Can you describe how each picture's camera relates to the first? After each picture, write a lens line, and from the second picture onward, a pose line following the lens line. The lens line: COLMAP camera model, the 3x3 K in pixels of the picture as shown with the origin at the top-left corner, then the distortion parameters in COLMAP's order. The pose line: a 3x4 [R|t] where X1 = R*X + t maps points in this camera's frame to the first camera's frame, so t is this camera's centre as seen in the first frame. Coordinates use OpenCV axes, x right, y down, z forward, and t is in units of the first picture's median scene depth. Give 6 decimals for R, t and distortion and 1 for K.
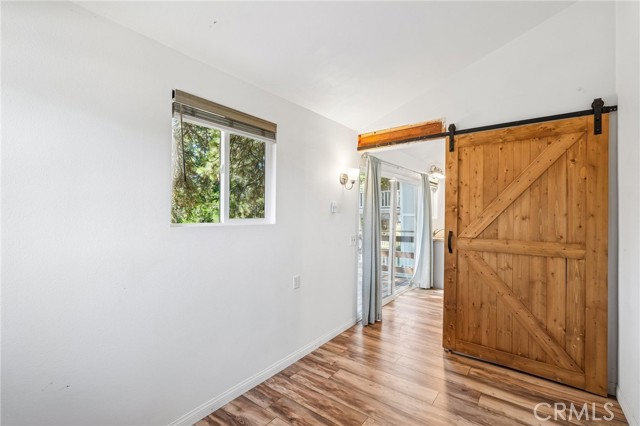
lens RADIAL K [[279.6, 0, 320.0], [0, 279.6, 213.0], [0, 0, 1]] dist [0.000418, 0.000146]
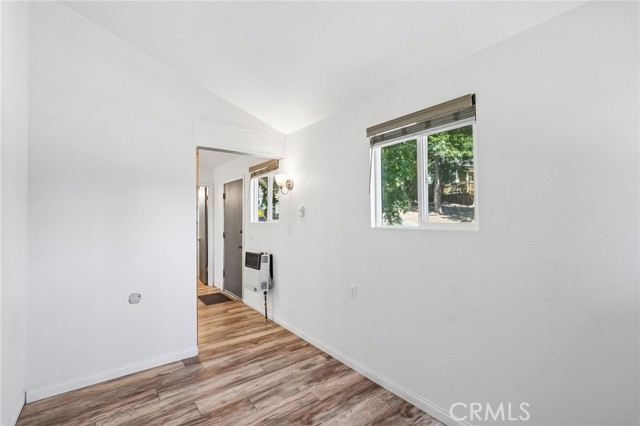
lens RADIAL K [[279.6, 0, 320.0], [0, 279.6, 213.0], [0, 0, 1]] dist [0.000418, 0.000146]
pose [[-0.232587, -0.024912, -0.972257, 0.809336], [-0.003073, 0.999686, -0.024879, 0.008420], [0.972571, -0.002799, -0.232590, 1.006120]]
